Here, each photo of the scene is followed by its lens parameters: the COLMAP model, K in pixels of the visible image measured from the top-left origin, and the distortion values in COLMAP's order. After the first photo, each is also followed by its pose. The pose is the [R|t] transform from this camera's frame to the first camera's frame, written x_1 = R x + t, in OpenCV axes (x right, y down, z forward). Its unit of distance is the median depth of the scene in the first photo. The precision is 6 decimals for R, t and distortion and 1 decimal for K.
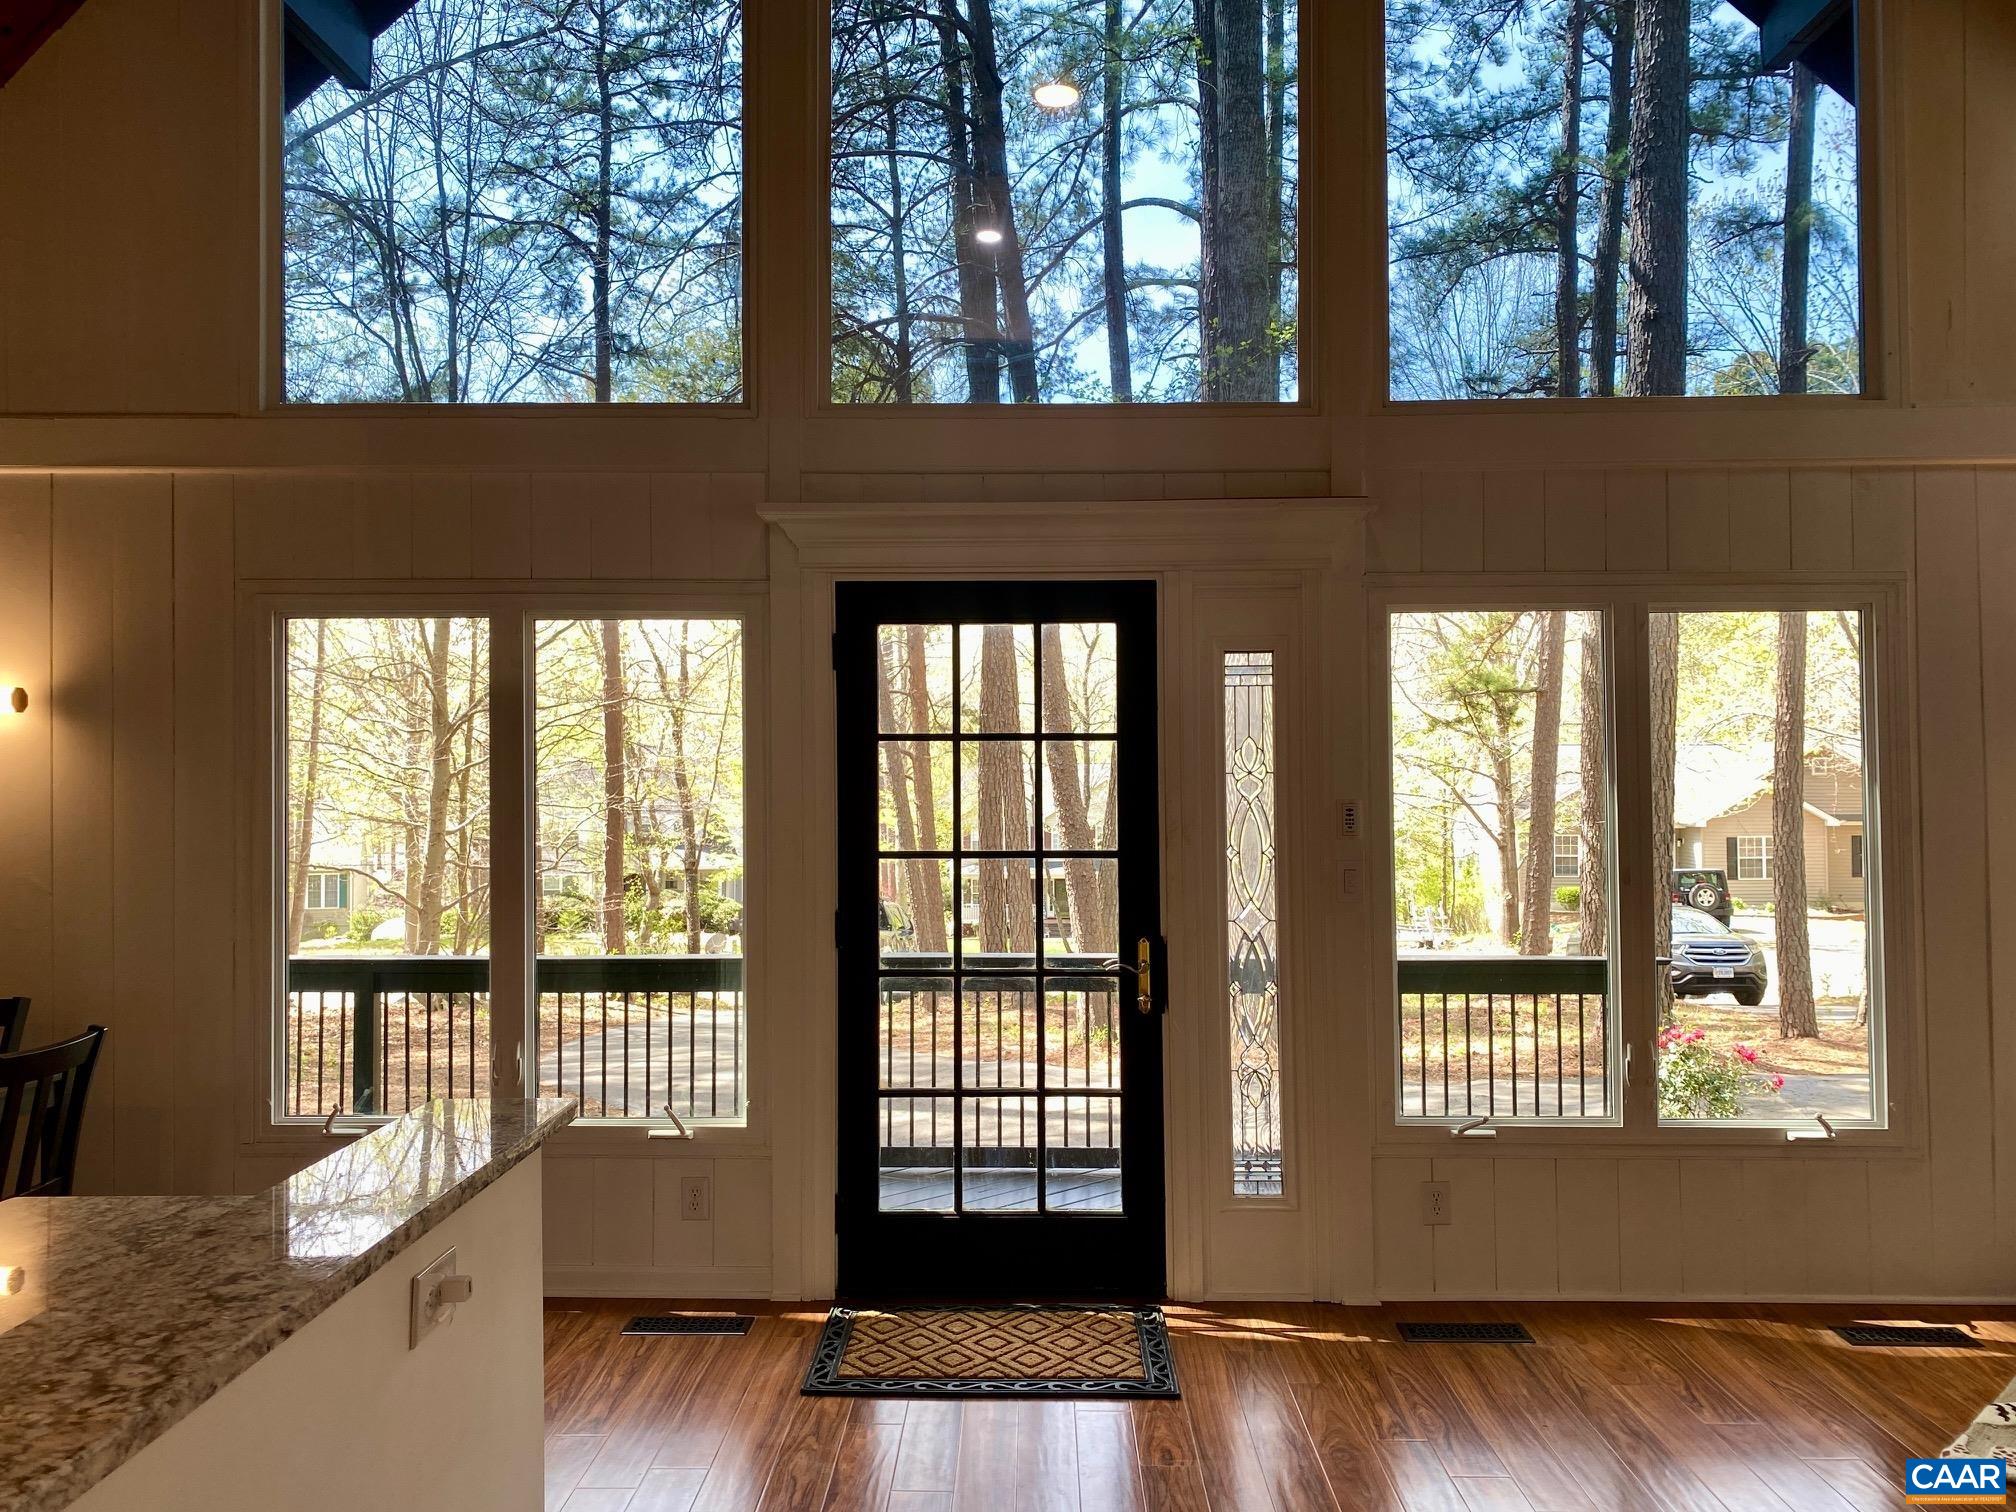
lens RADIAL K [[1503.9, 0, 1009.5], [0, 1503.9, 746.6], [0, 0, 1]] dist [0.006267, -0.004747]
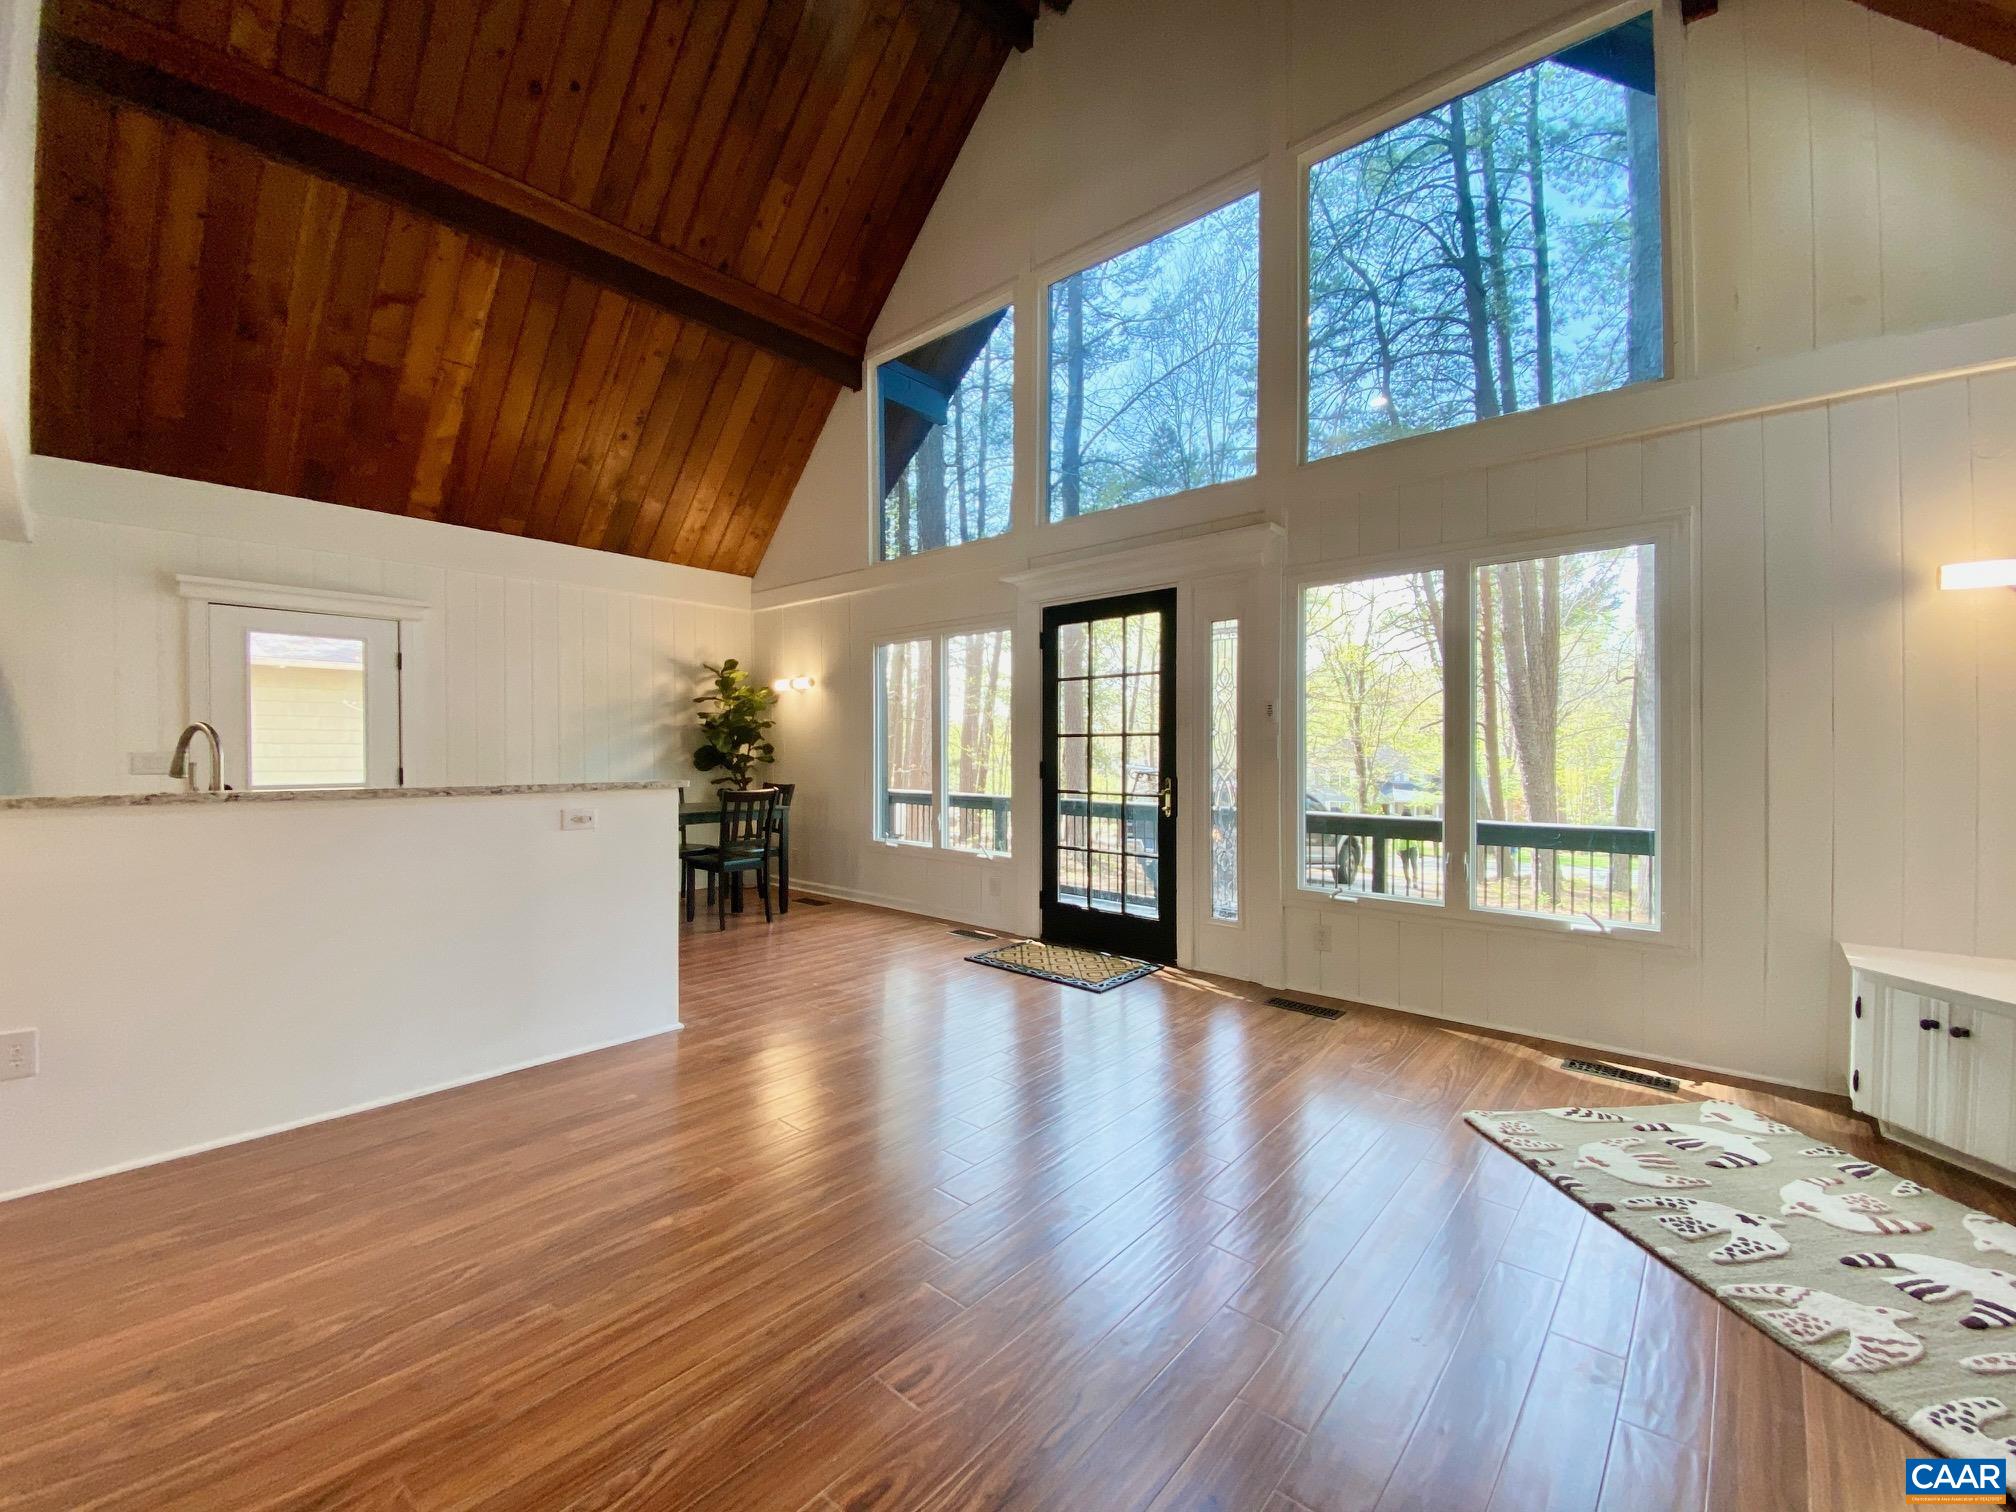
lens RADIAL K [[808.2, 0, 1008.5], [0, 808.2, 766.7], [0, 0, 1]] dist [-0.020339, -0.004706]
pose [[0.753317, 0.013199, -0.657525, 0.622329], [0.007934, 0.999543, 0.029154, 0.084663], [0.657610, -0.027179, 0.752868, 0.101272]]
